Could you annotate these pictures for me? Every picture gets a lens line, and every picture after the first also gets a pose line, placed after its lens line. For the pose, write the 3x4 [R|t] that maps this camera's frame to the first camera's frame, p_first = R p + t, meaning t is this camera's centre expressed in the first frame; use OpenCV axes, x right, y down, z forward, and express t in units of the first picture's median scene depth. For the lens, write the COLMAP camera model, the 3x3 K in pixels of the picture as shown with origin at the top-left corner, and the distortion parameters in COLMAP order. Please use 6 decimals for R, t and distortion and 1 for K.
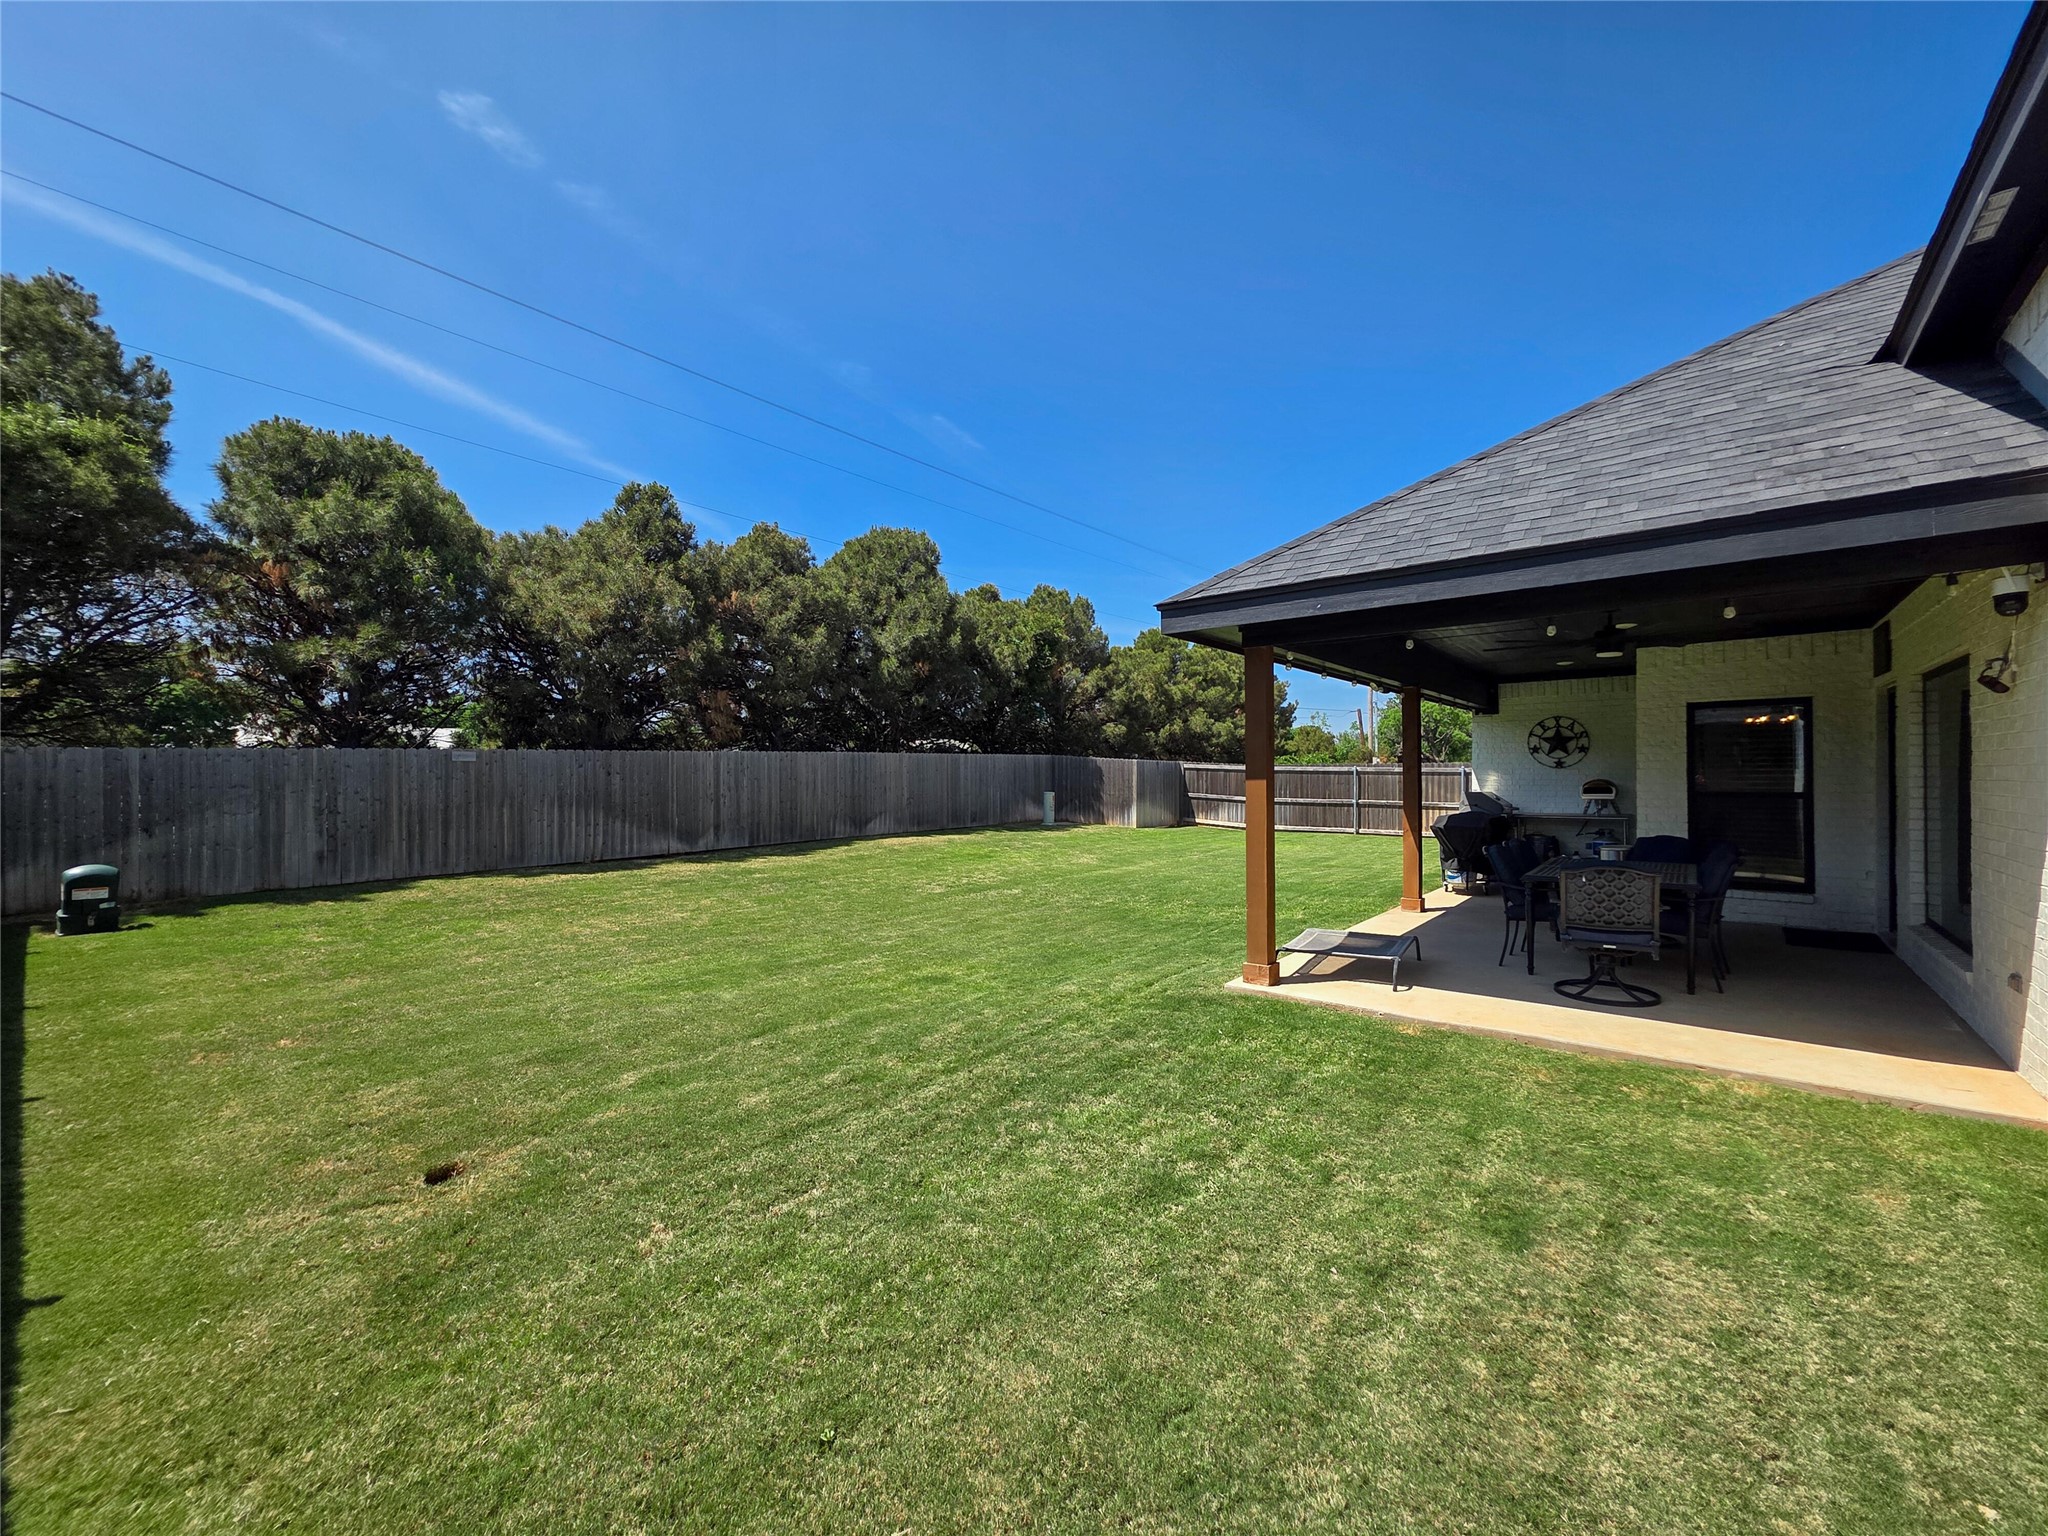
lens RADIAL K [[843.8, 0, 1013.0], [0, 843.8, 765.8], [0, 0, 1]] dist [0.001516, 0.000196]
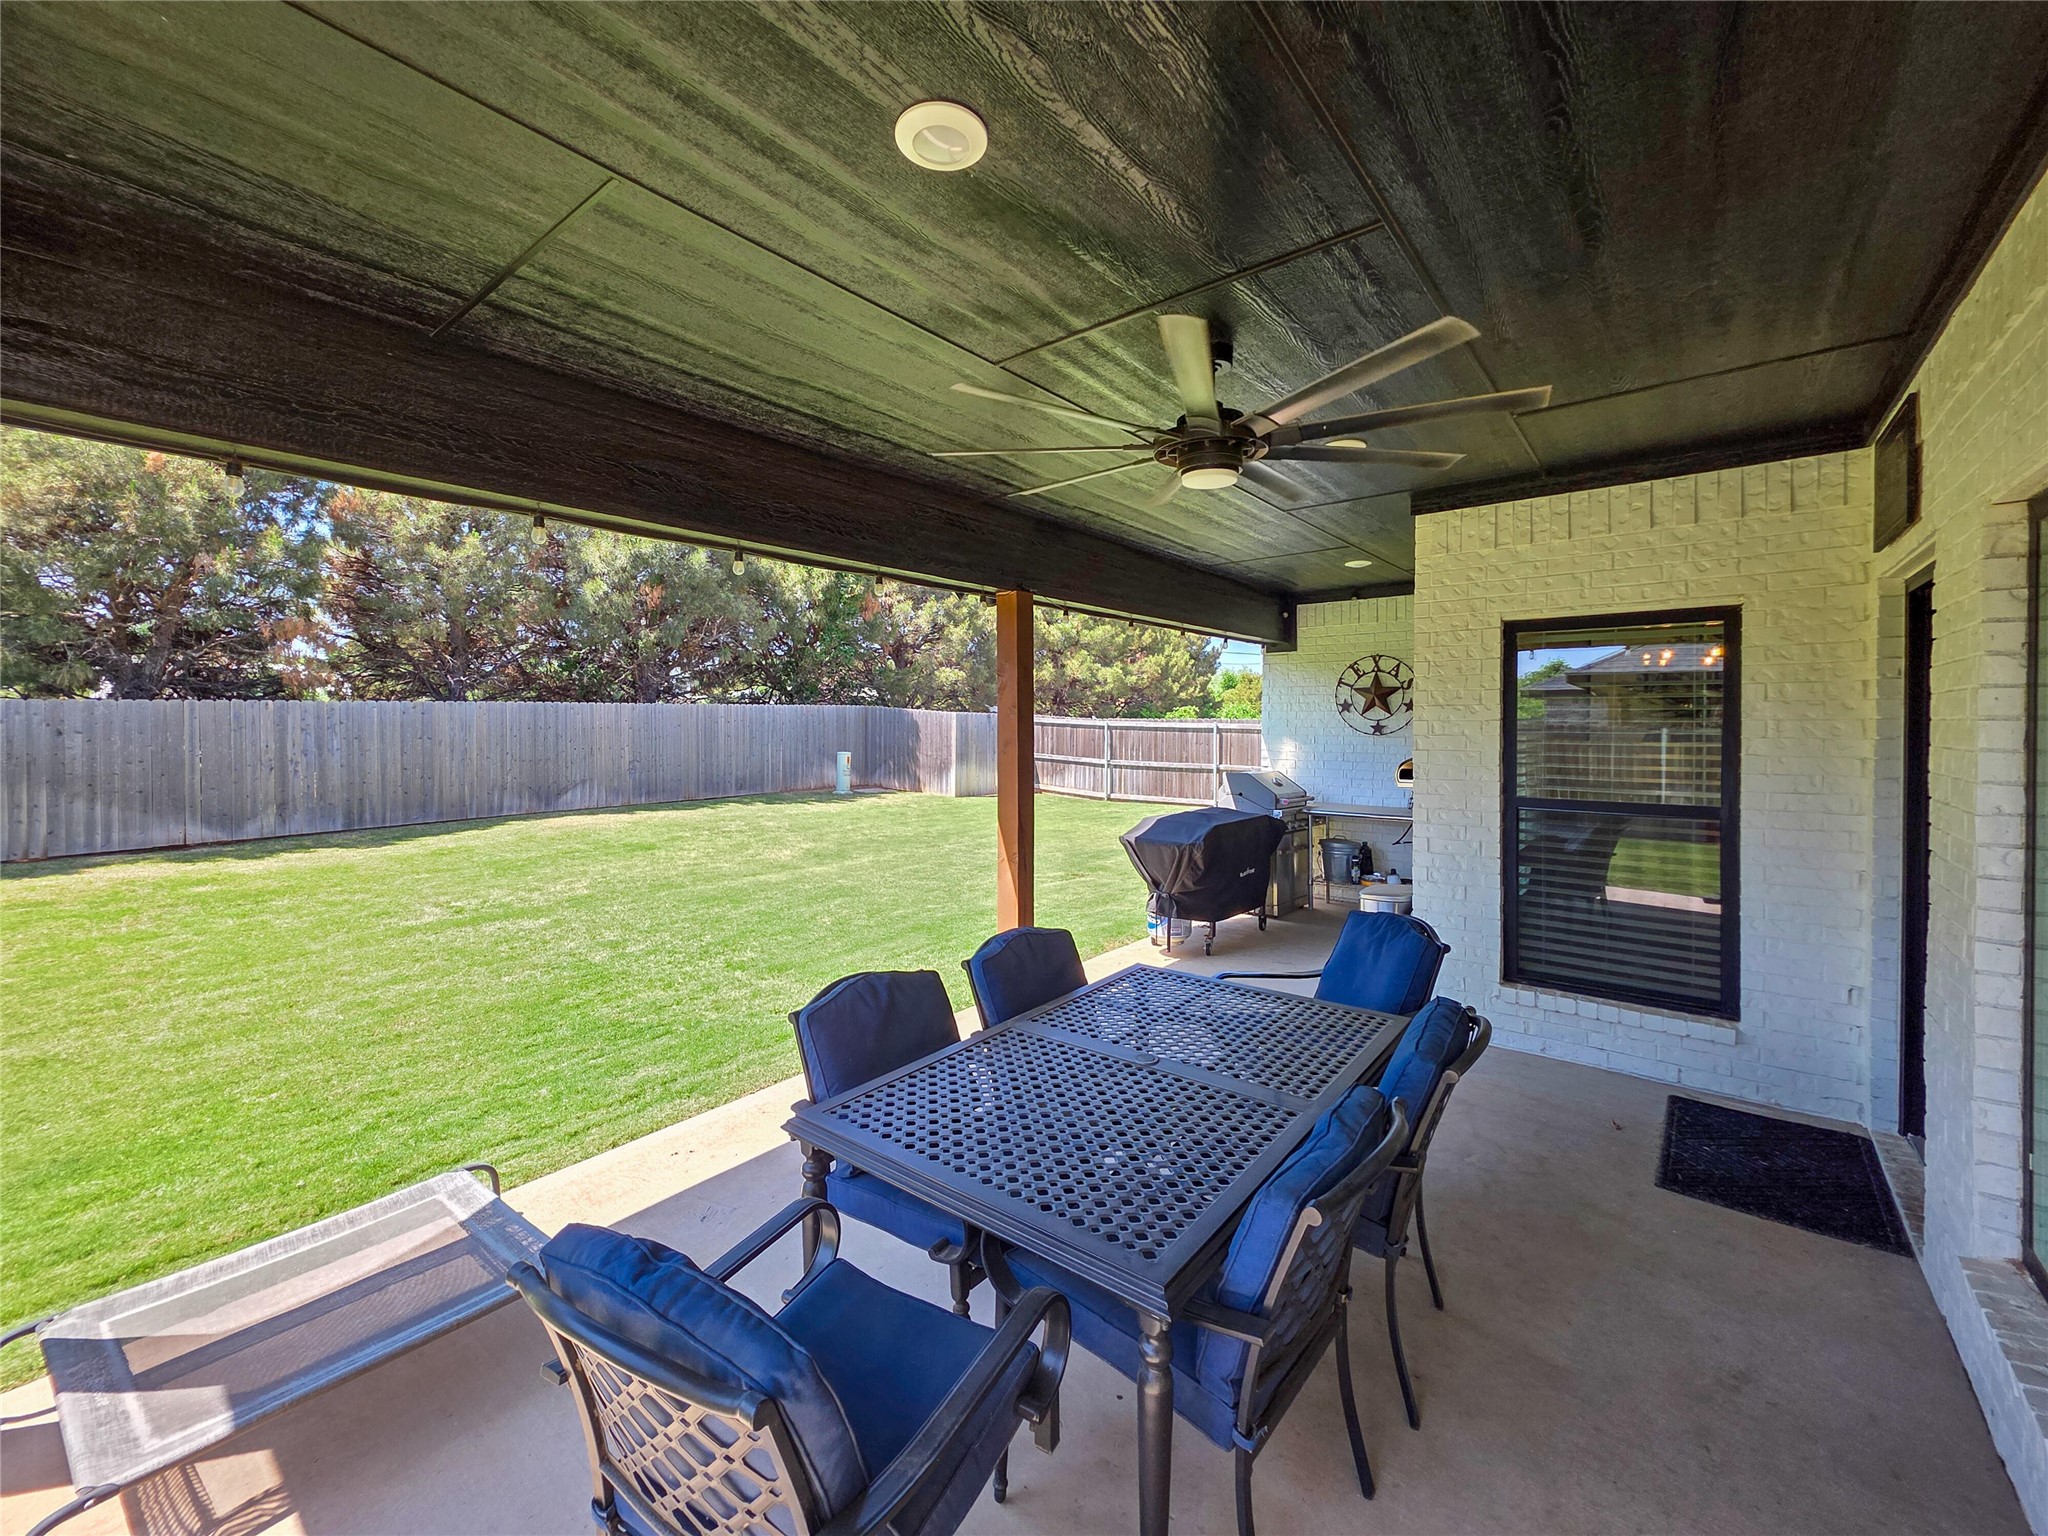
lens RADIAL K [[829.2, 0, 1021.6], [0, 829.2, 723.8], [0, 0, 1]] dist [0.001442, -0.000132]
pose [[0.999987, 0.004512, 0.002337, 0.306576], [-0.004544, 0.999889, 0.014173, -0.011333], [-0.002273, -0.014183, 0.999897, 0.303325]]
